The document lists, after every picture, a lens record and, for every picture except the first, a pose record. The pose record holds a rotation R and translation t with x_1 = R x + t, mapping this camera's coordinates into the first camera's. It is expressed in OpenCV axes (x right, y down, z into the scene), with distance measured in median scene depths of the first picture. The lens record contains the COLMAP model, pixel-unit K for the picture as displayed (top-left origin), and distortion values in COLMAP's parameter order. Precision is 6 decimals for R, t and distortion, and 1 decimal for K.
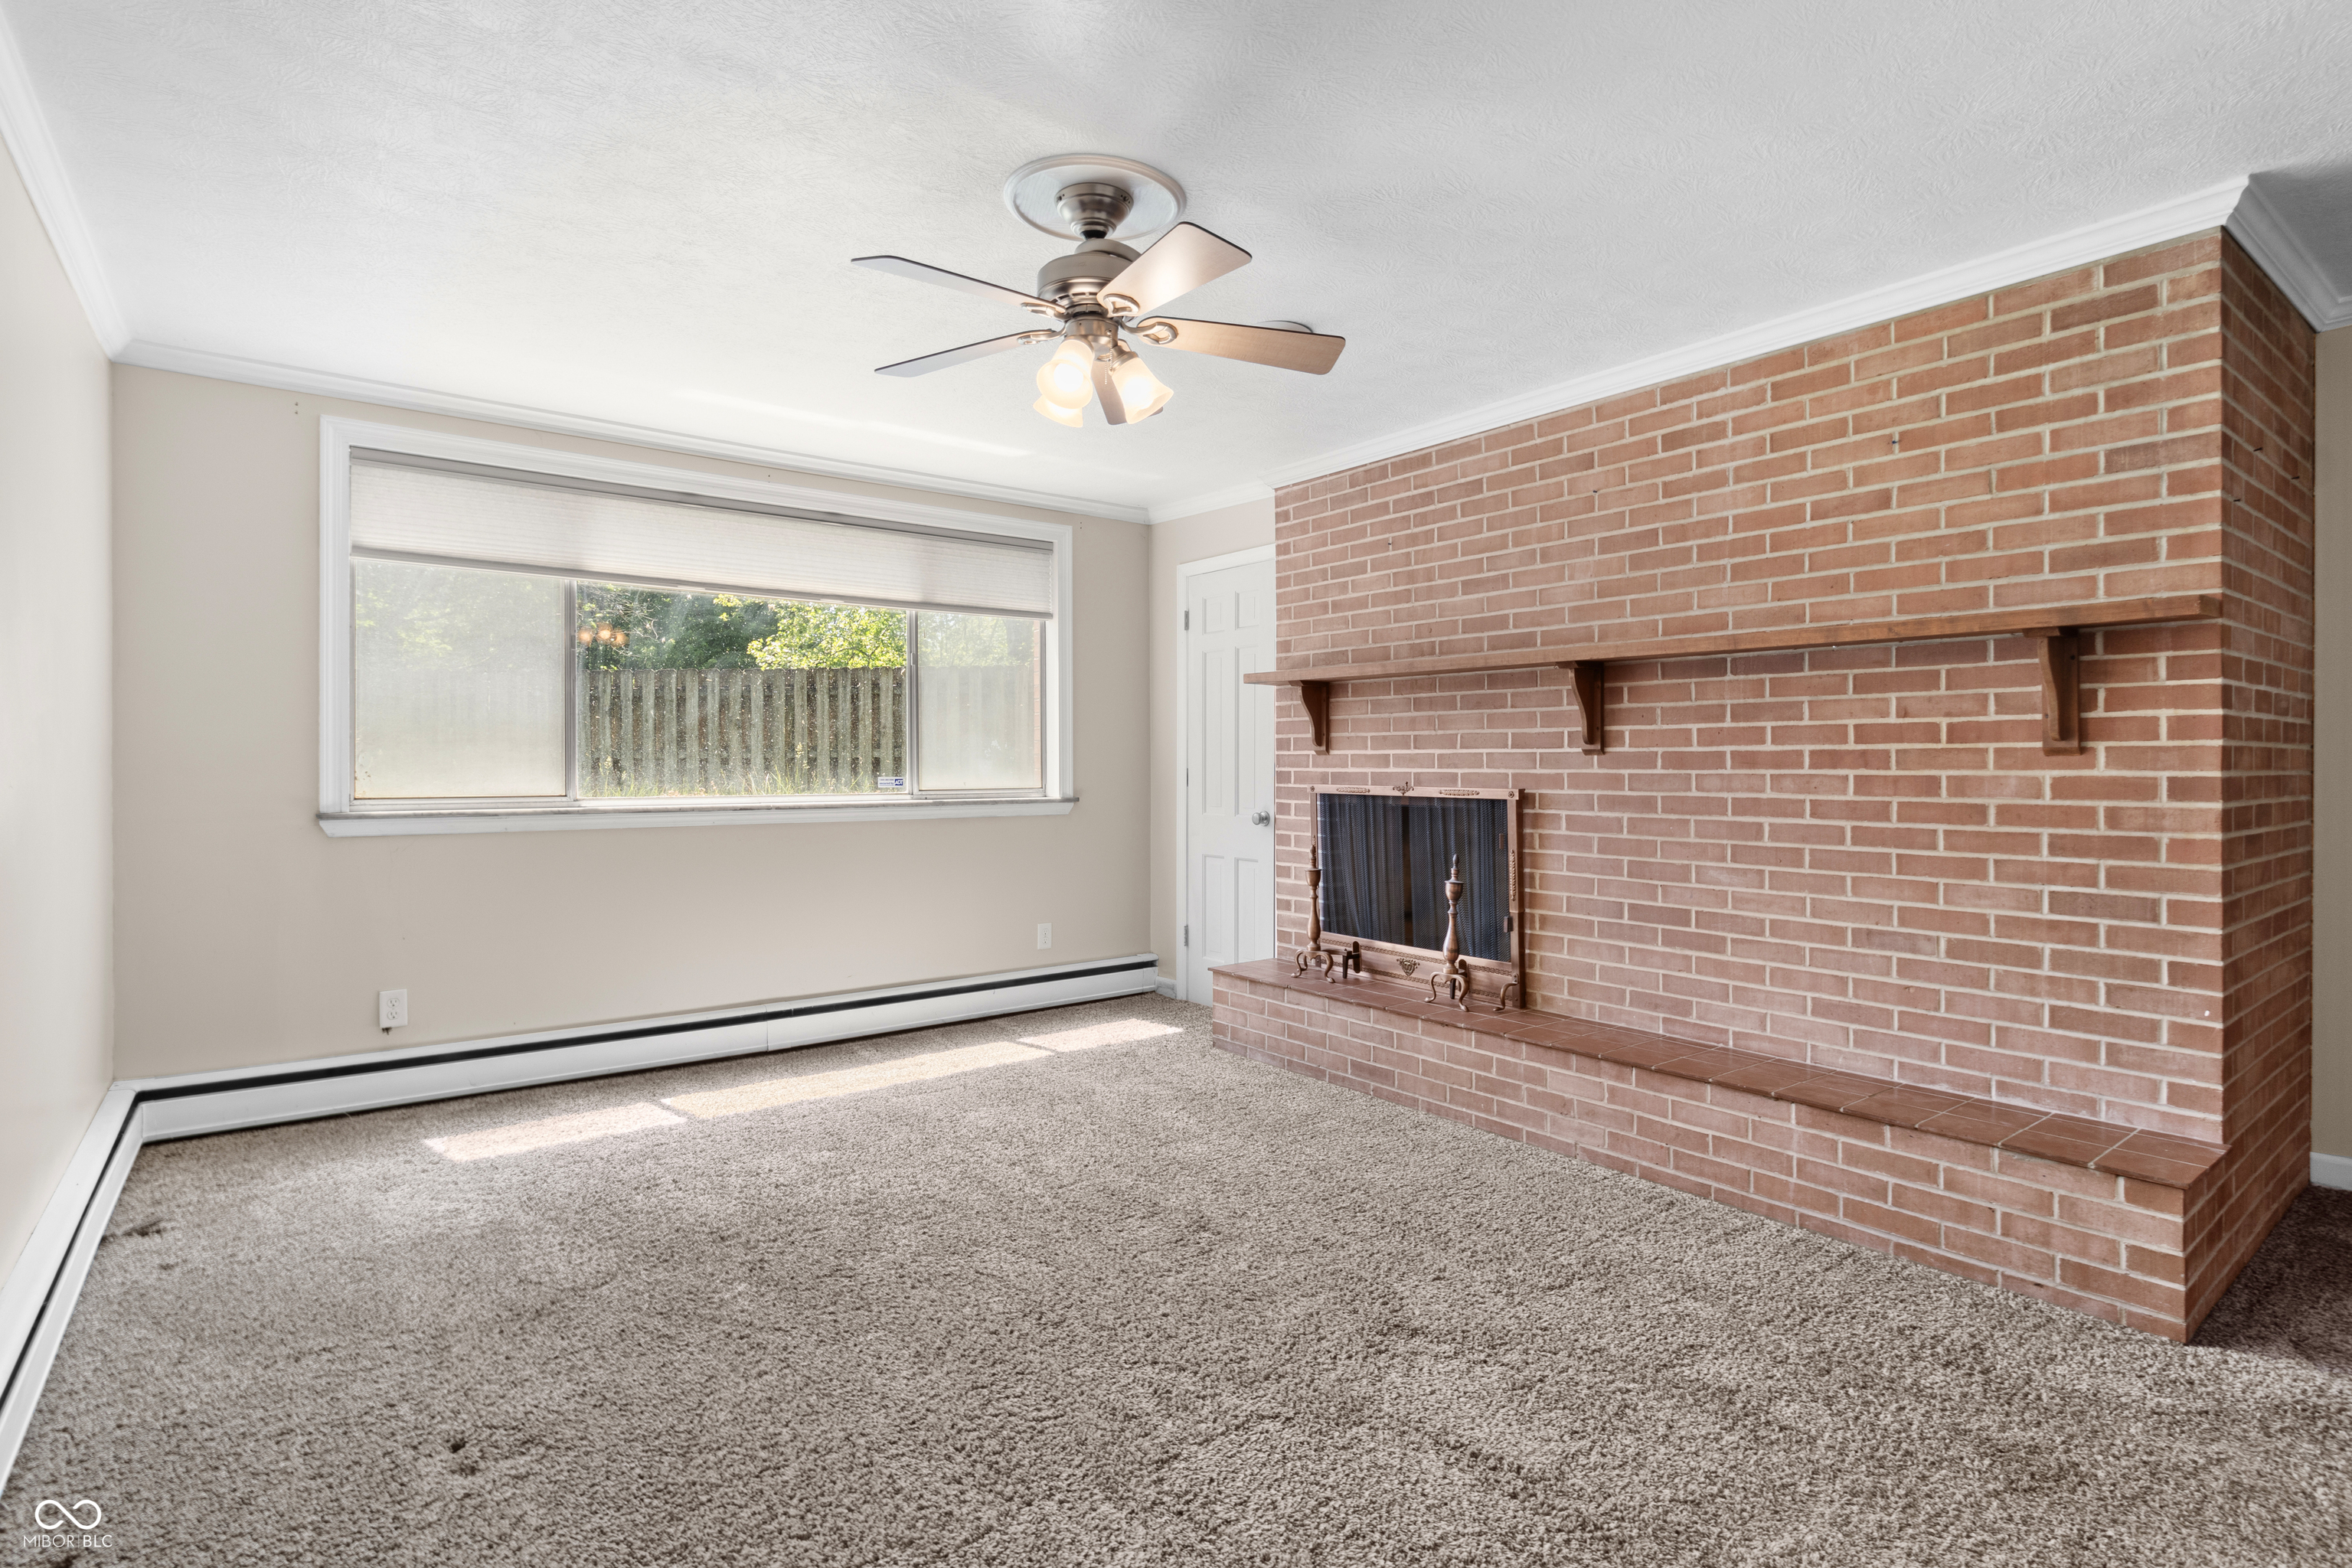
lens RADIAL K [[1150.4, 0, 1178.0], [0, 1150.4, 769.3], [0, 0, 1]] dist [0.000153, -0.000092]
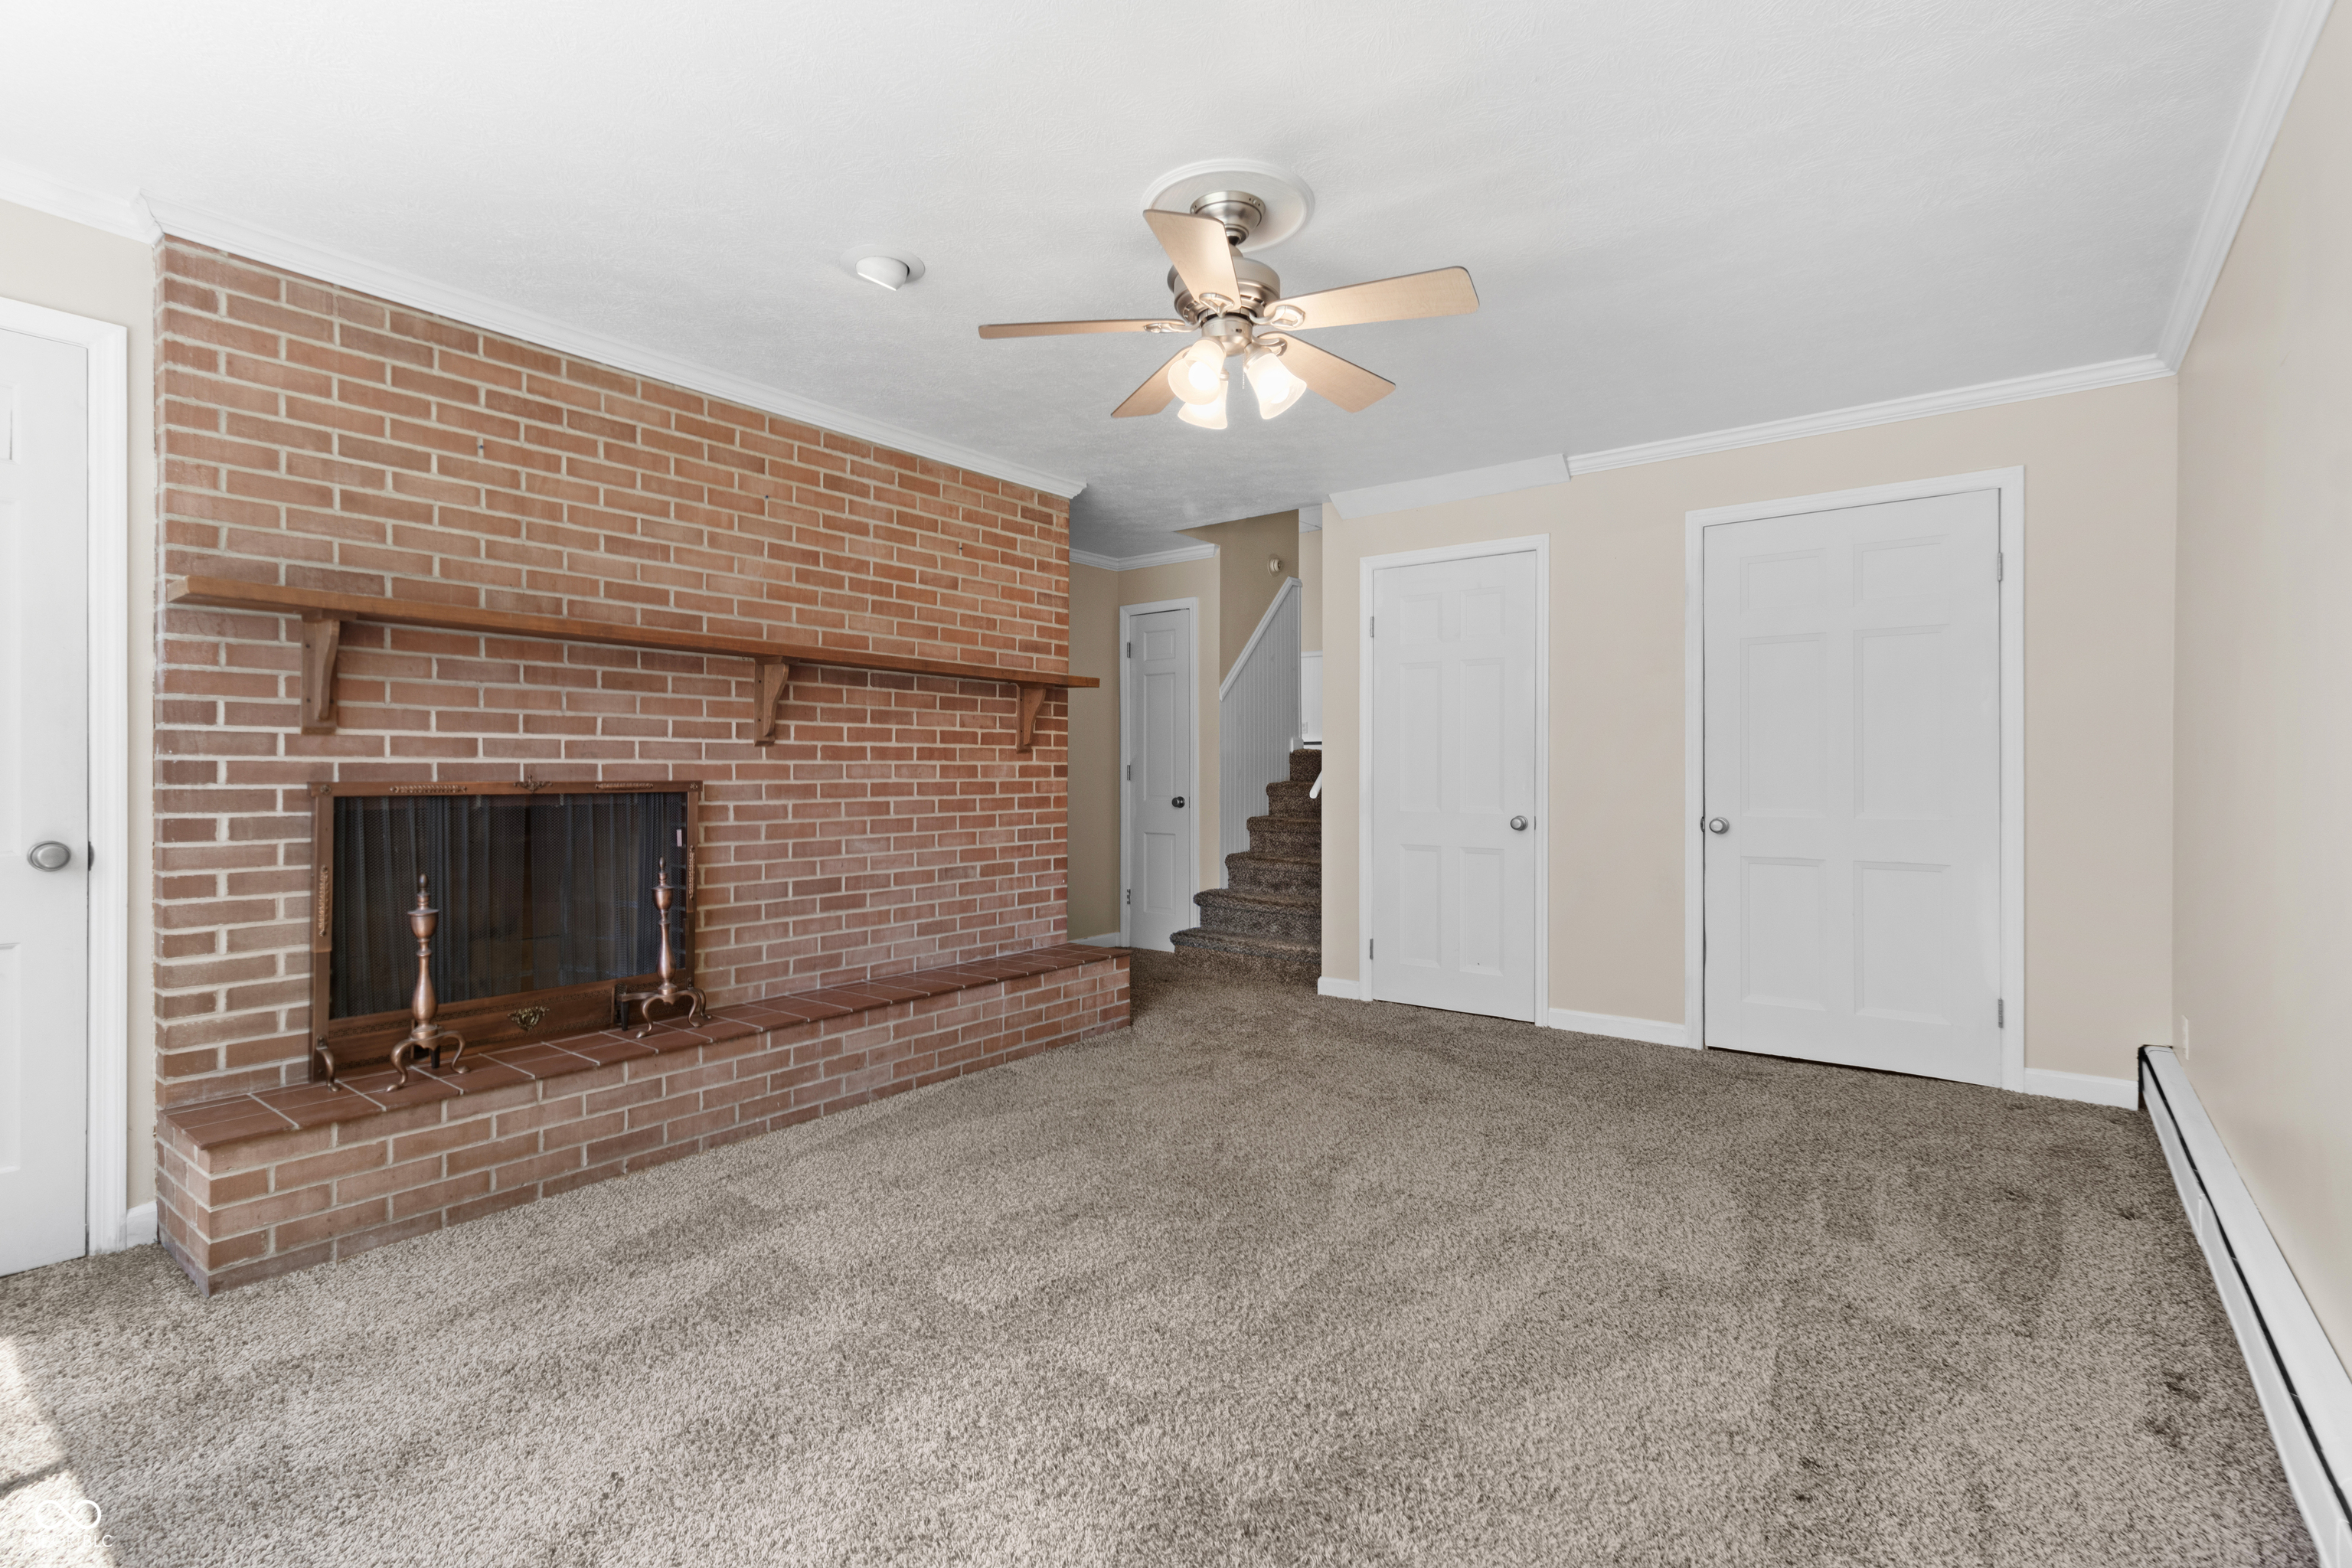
lens RADIAL K [[1091.7, 0, 1177.4], [0, 1091.7, 778.4], [0, 0, 1]] dist [0.005728, 0.000611]
pose [[-0.259732, -0.003740, 0.965673, -0.768891], [0.008262, 0.999947, 0.006094, 0.015084], [-0.965645, 0.009561, -0.259688, 0.979610]]
